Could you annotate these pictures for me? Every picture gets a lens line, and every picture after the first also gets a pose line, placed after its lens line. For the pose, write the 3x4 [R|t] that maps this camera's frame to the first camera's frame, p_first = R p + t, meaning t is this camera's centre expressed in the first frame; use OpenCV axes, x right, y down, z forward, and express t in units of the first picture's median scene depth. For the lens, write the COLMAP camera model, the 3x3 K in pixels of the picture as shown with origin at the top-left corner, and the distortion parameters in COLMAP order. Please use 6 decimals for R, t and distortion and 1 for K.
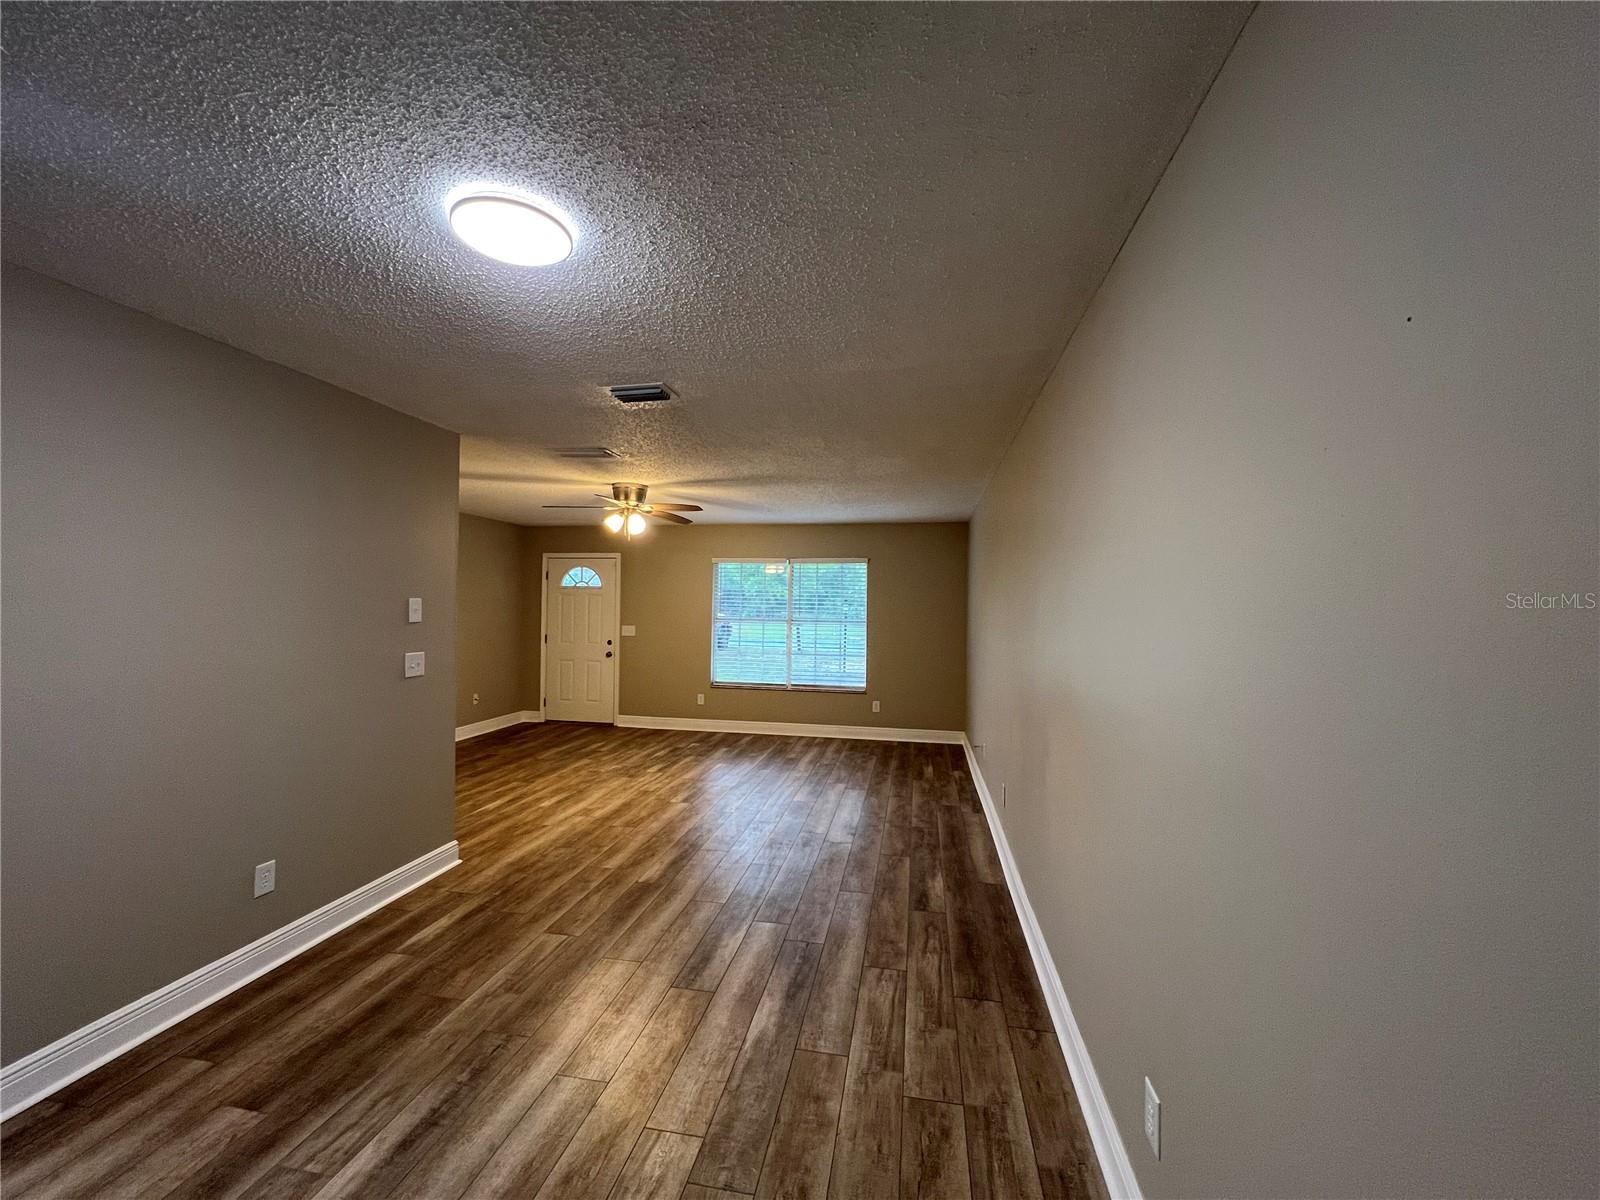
lens RADIAL K [[639.8, 0, 801.3], [0, 639.8, 600.2], [0, 0, 1]] dist [-0.001266, 0.000287]
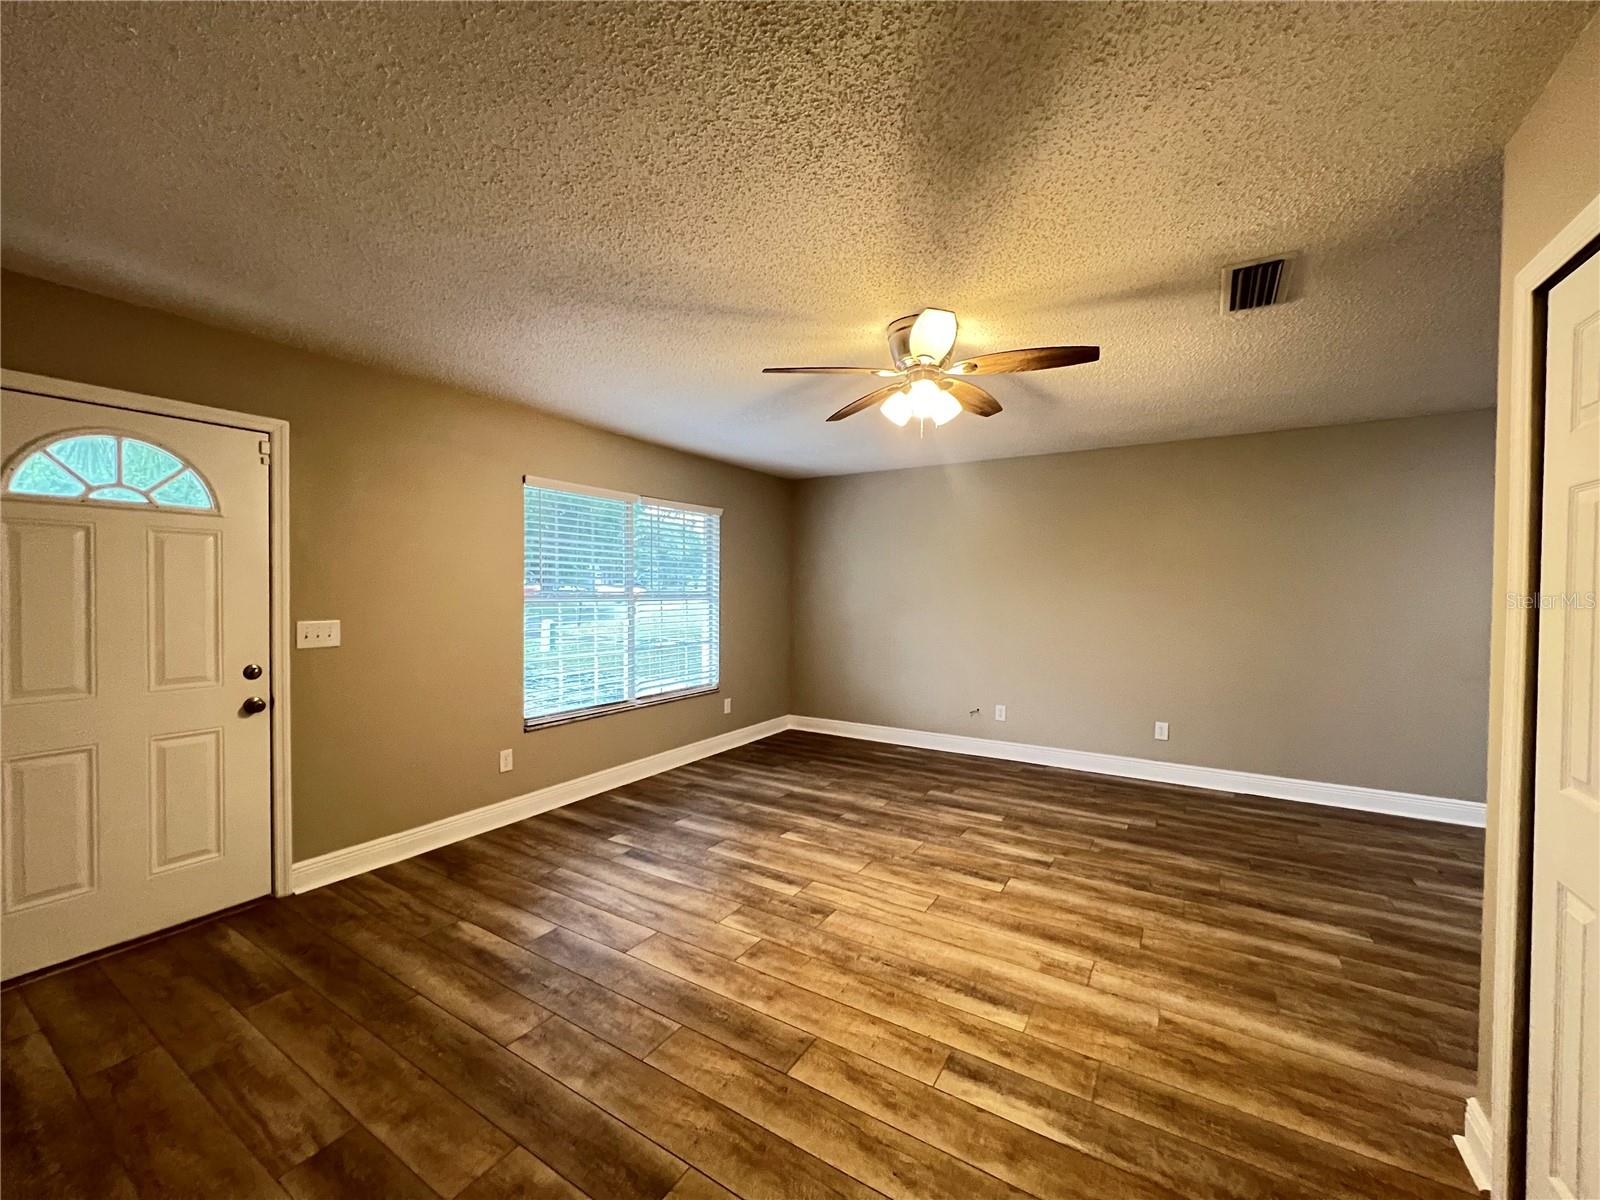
lens RADIAL K [[640.5, 0, 801.2], [0, 640.5, 598.7], [0, 0, 1]] dist [-0.000773, 0.000182]
pose [[0.366771, -0.027236, 0.929913, -1.073996], [-0.008931, 0.999422, 0.032795, 0.024315], [-0.930268, -0.020334, 0.366316, 1.236598]]
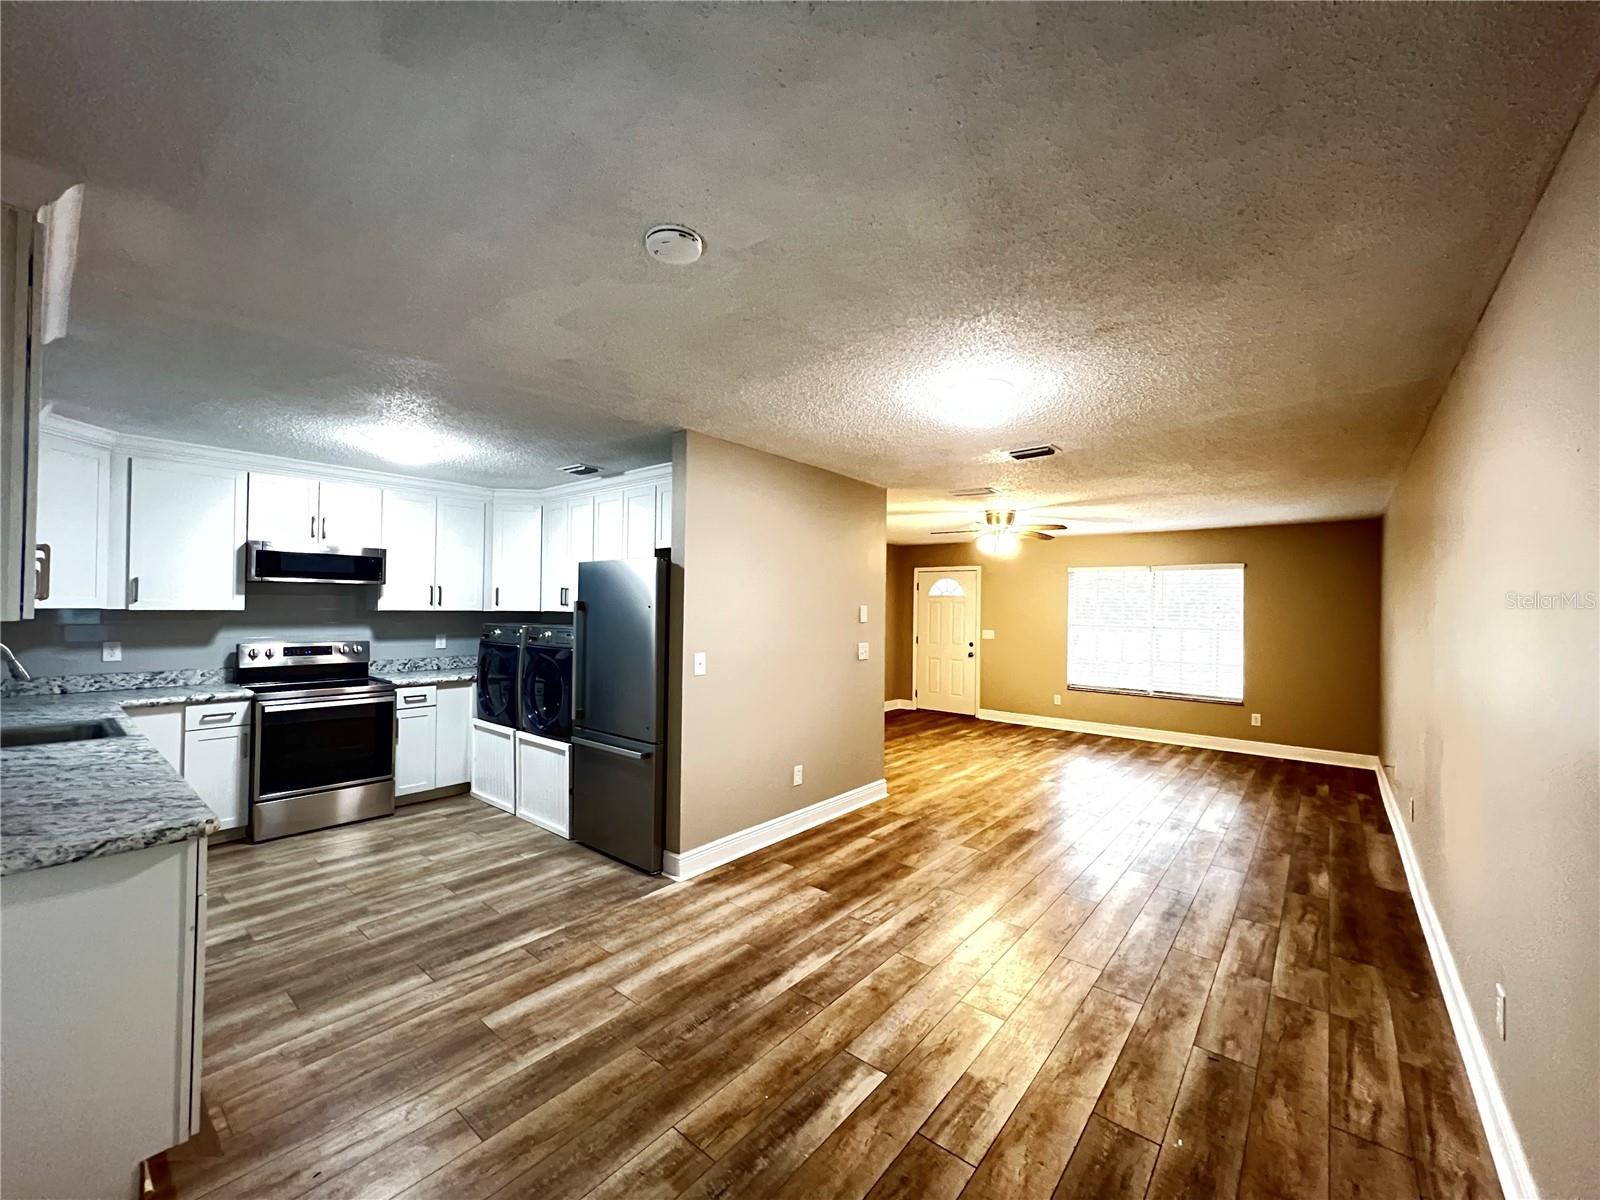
lens RADIAL K [[639.8, 0, 801.3], [0, 639.8, 600.2], [0, 0, 1]] dist [-0.001266, 0.000287]
pose [[0.873181, -0.005223, -0.487368, -0.016764], [-0.000563, 0.999931, -0.011725, 0.001211], [0.487395, 0.010512, 0.873118, -0.304119]]
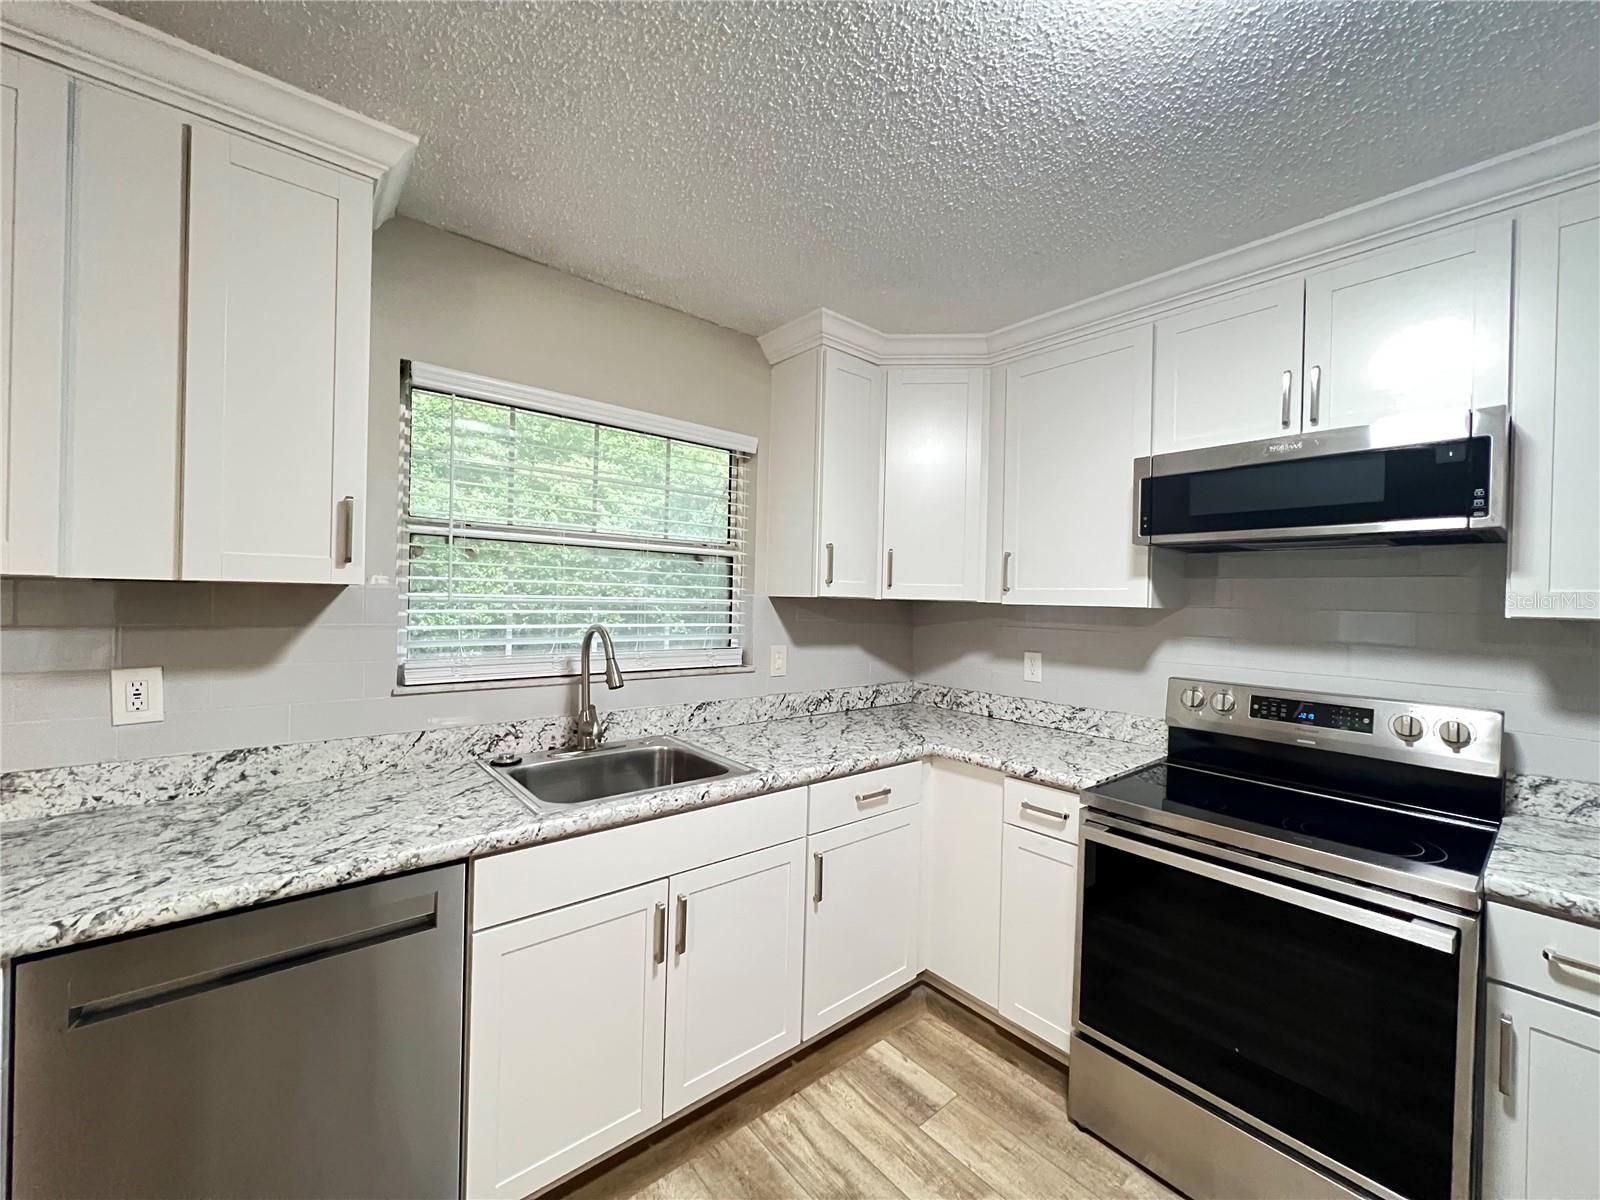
lens RADIAL K [[640.5, 0, 801.2], [0, 640.5, 598.7], [0, 0, 1]] dist [-0.000773, 0.000182]
pose [[-0.638052, -0.023967, -0.769620, -0.800372], [-0.026505, 0.999607, -0.009156, 0.011240], [0.769537, 0.014556, -0.638437, 0.314766]]
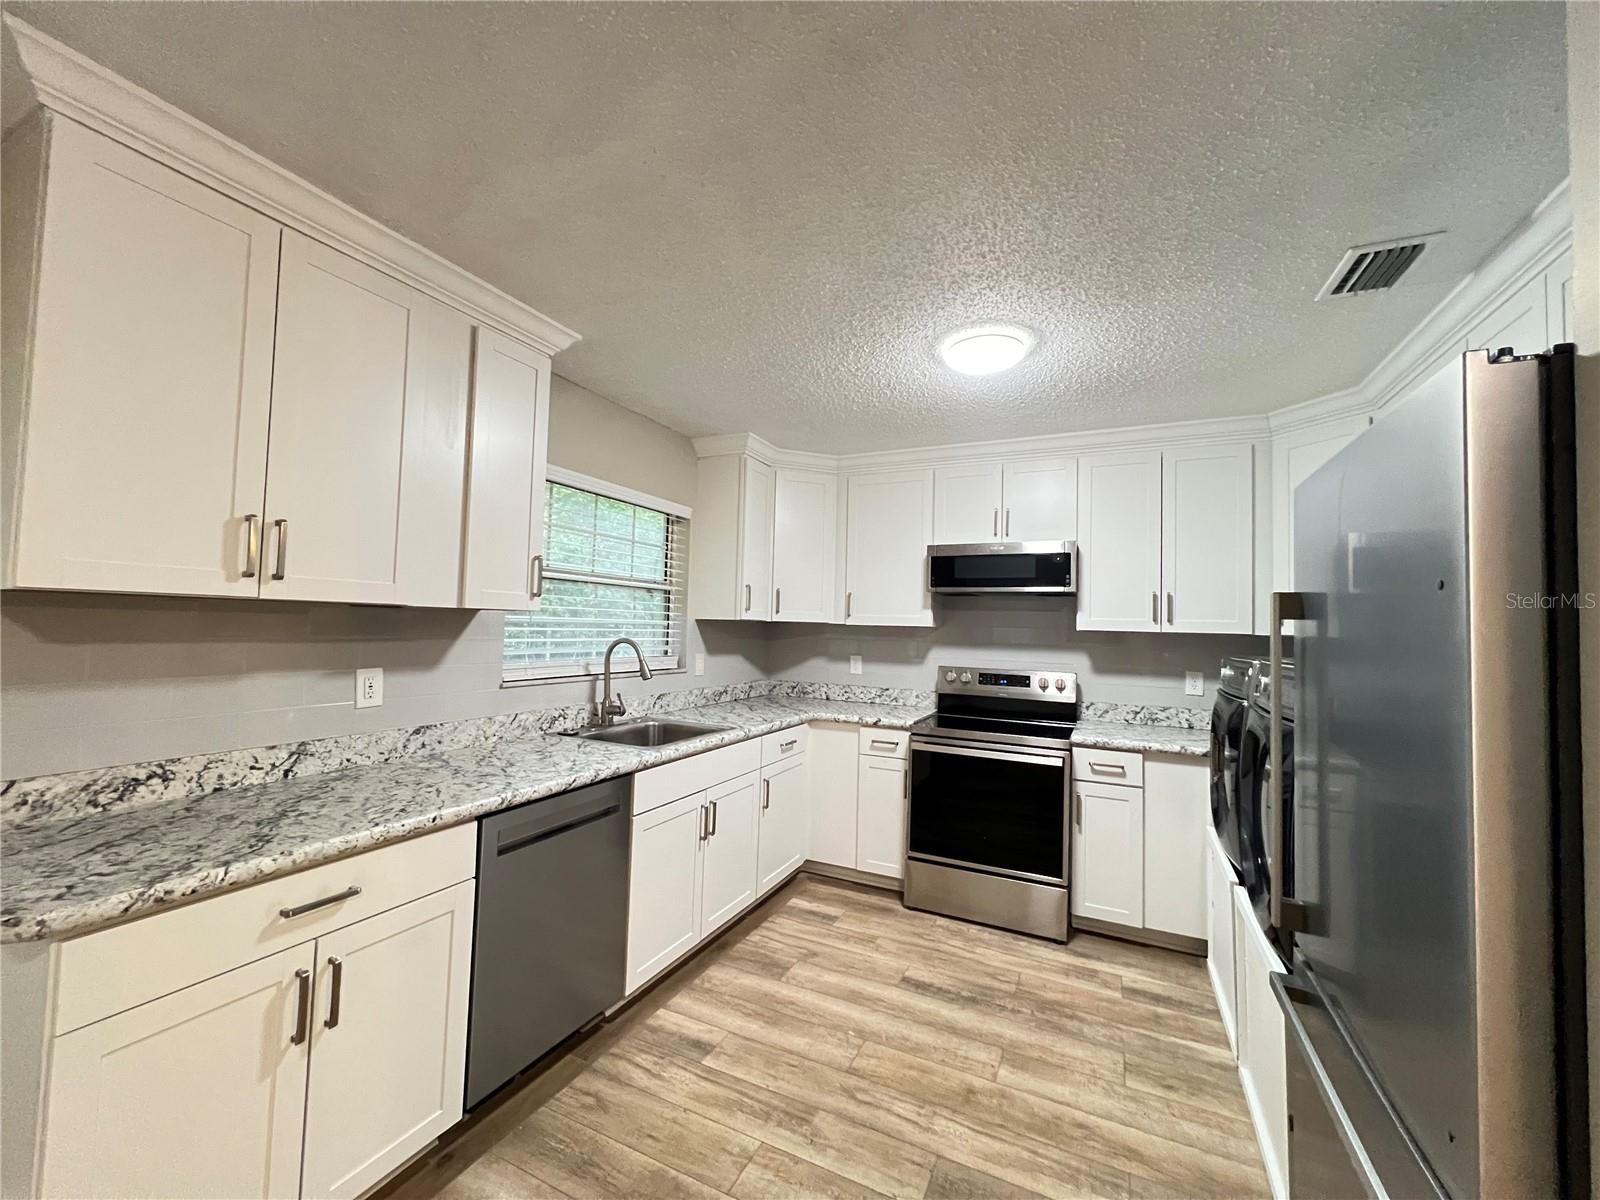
lens RADIAL K [[642.0, 0, 801.0], [0, 642.0, 597.8], [0, 0, 1]] dist [0.001533, 0.000009]
pose [[-0.264154, -0.060041, -0.962610, -0.407722], [-0.024703, 0.998154, -0.055479, 0.021457], [0.964164, 0.009124, -0.265150, 0.262540]]
